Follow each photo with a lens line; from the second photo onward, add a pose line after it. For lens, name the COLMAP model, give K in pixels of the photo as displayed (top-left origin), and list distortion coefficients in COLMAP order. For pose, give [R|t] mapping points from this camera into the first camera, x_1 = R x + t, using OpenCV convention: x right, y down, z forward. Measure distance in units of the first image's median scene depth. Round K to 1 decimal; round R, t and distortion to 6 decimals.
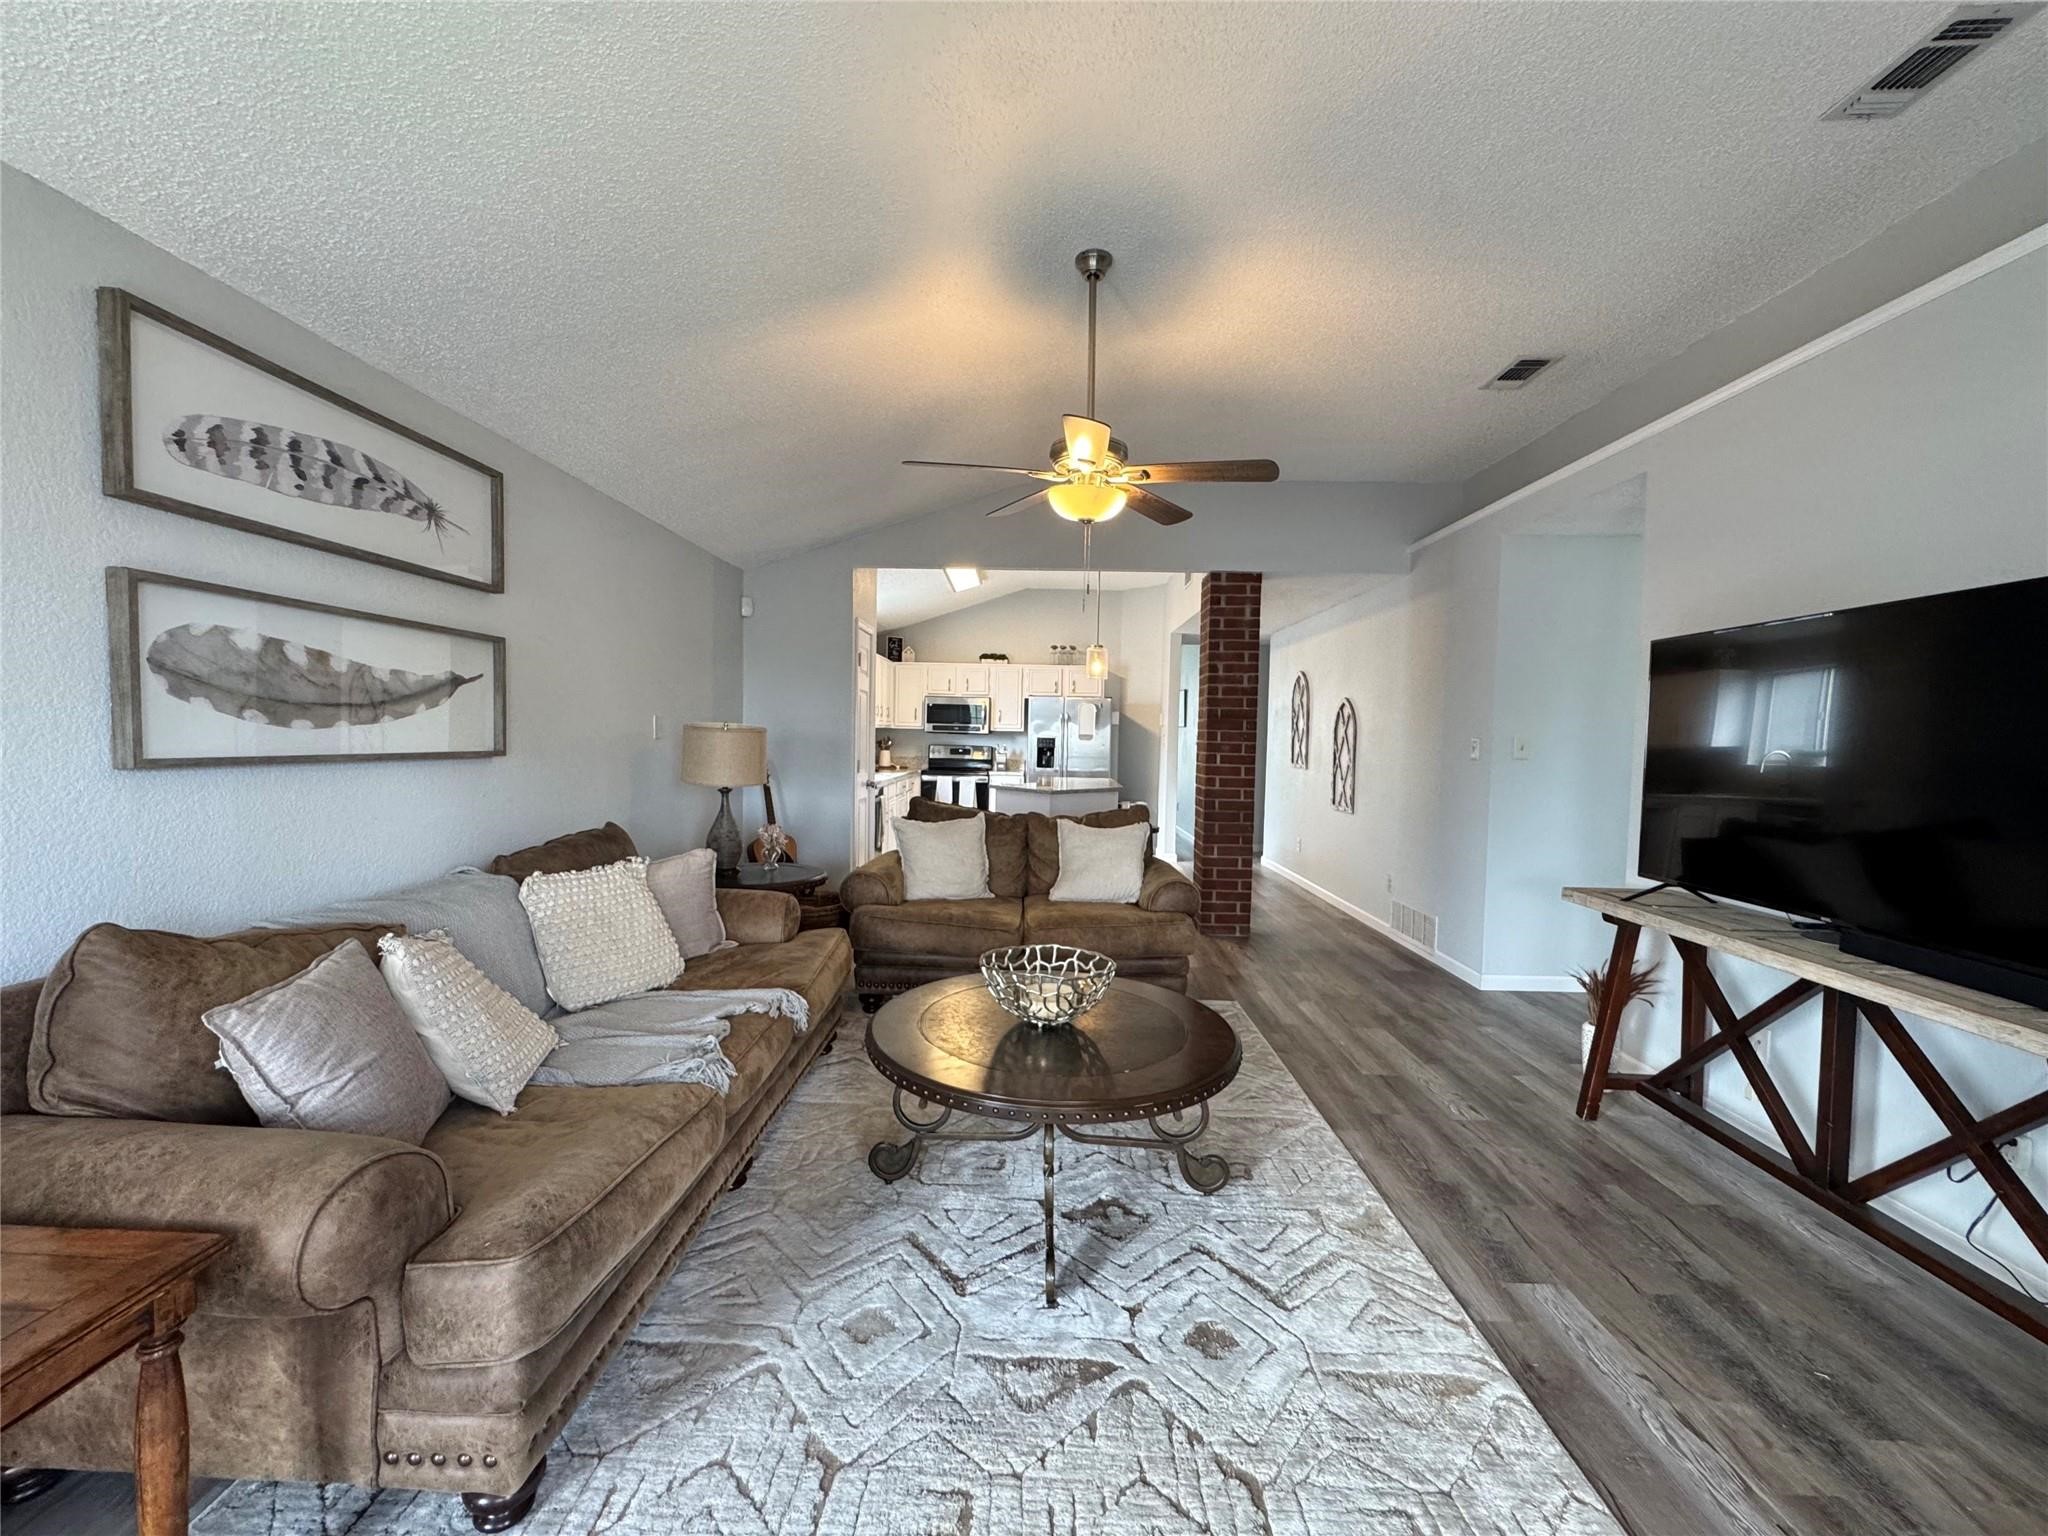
lens RADIAL K [[817.2, 0, 1024.0], [0, 817.2, 768.0], [0, 0, 1]] dist [0.000118, -0.000019]
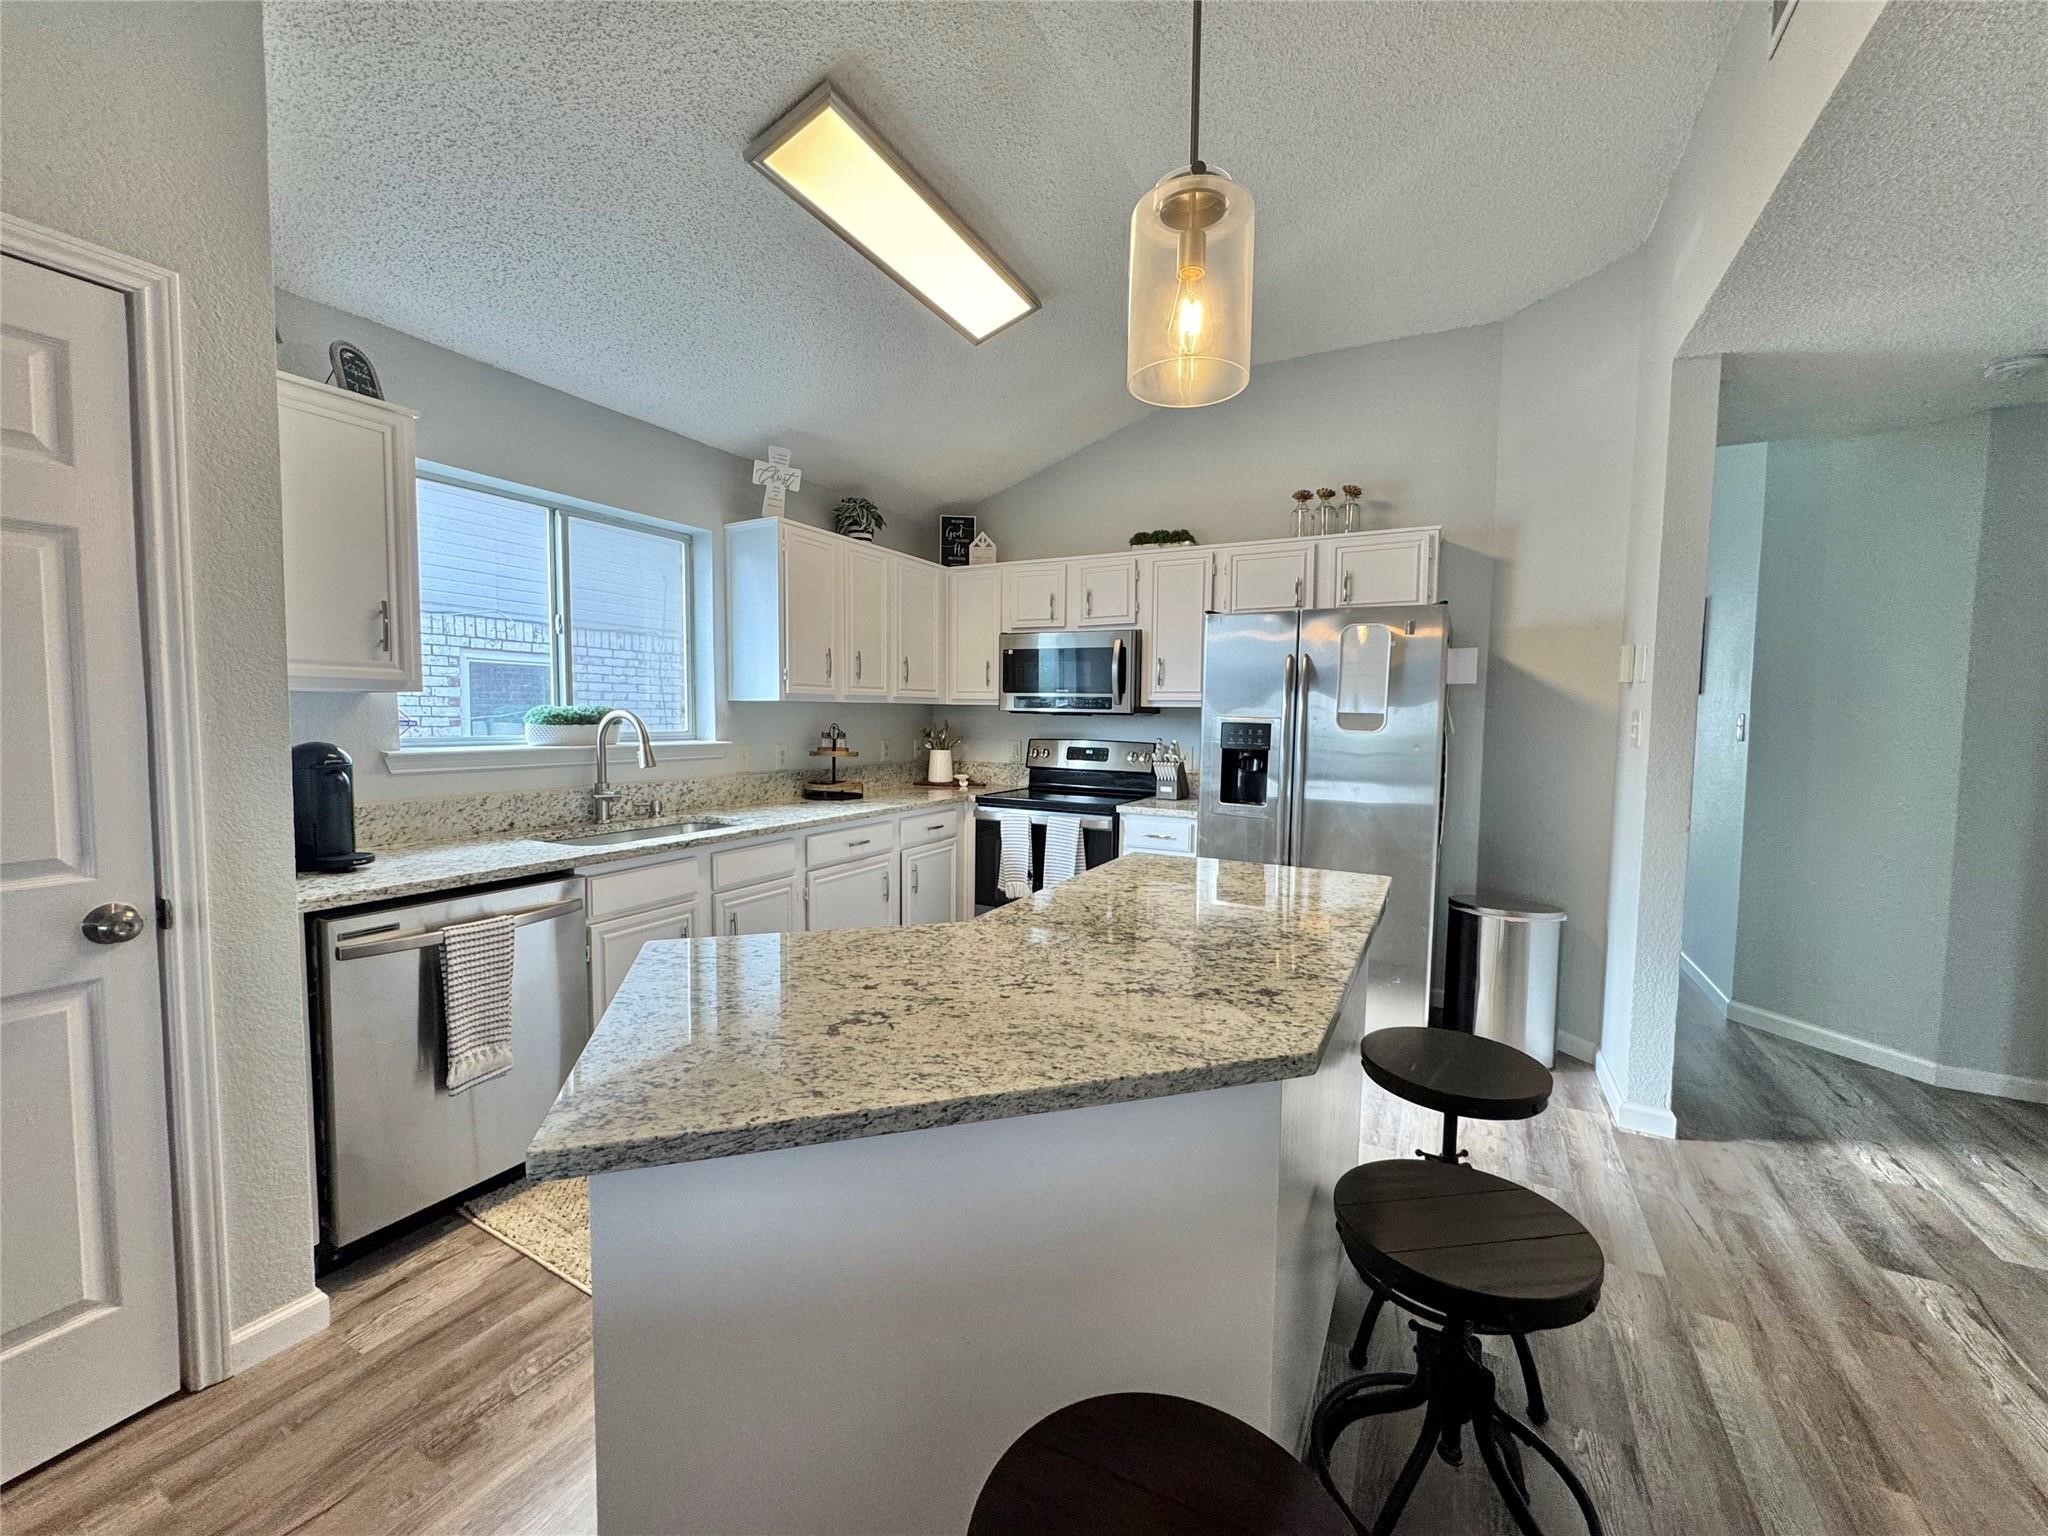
lens RADIAL K [[817.2, 0, 1024.0], [0, 817.2, 768.0], [0, 0, 1]] dist [0.000118, -0.000019]
pose [[0.892289, 0.021436, -0.450956, 0.154145], [-0.012993, 0.999678, 0.021811, -0.034017], [0.451278, -0.013602, 0.892280, 0.907457]]
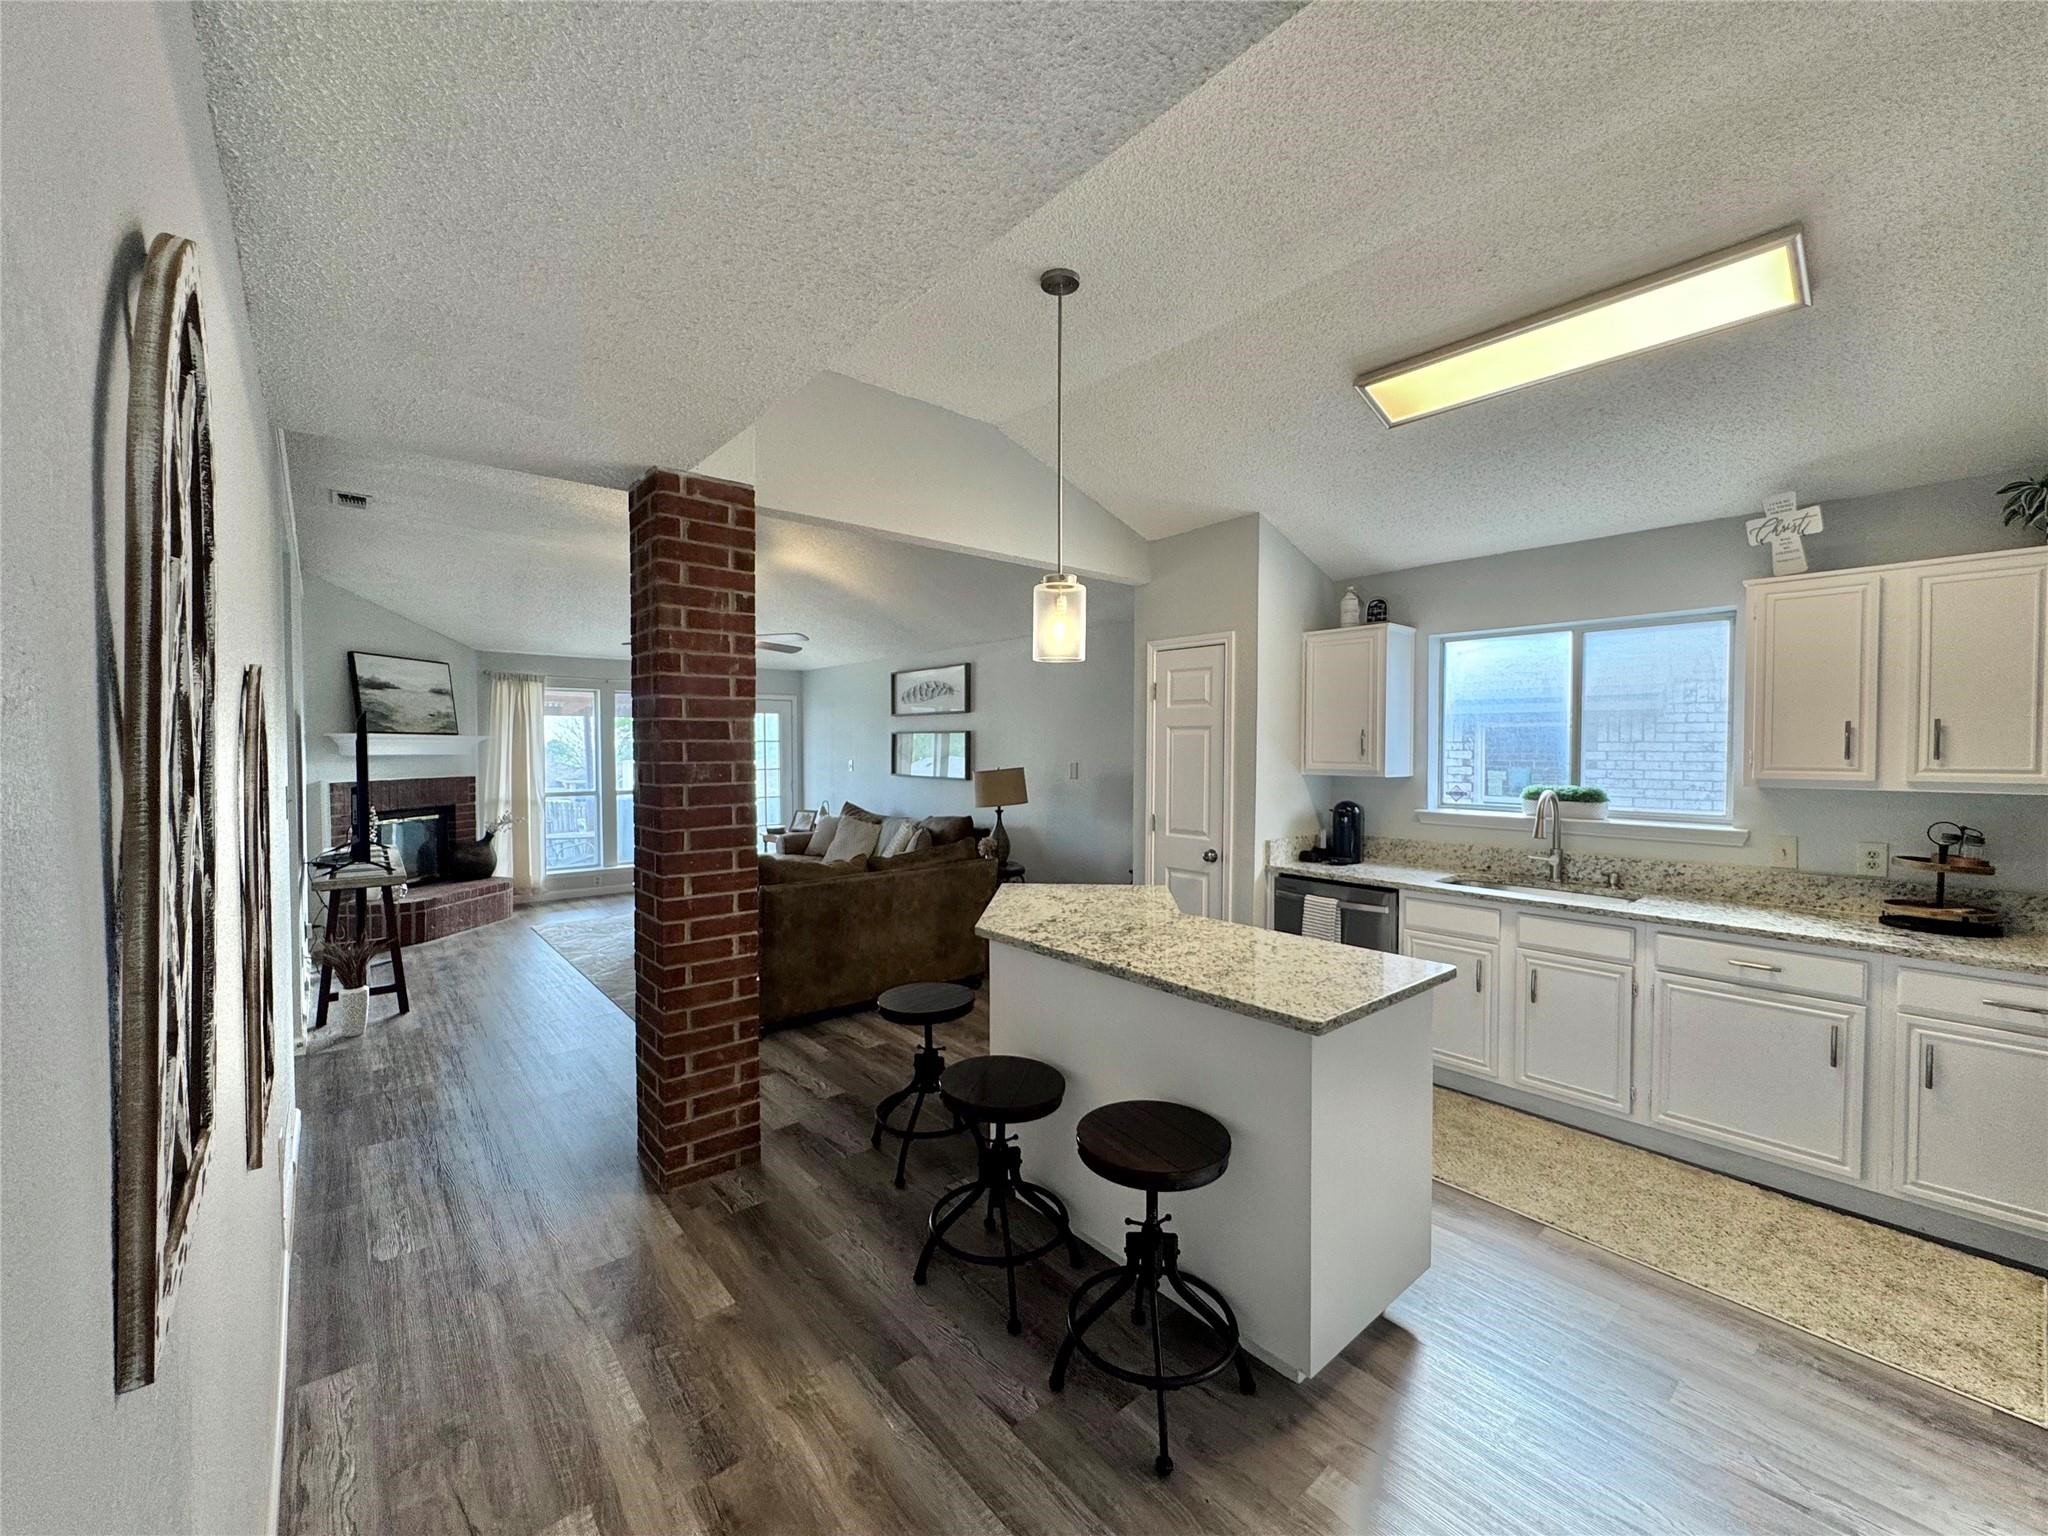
lens RADIAL K [[818.6, 0, 1021.8], [0, 818.6, 766.3], [0, 0, 1]] dist [0.000428, -0.002892]
pose [[-0.747934, -0.003058, -0.663766, 0.407113], [-0.043026, 0.998110, 0.043884, -0.081996], [0.662377, 0.061381, -0.746651, 1.419155]]
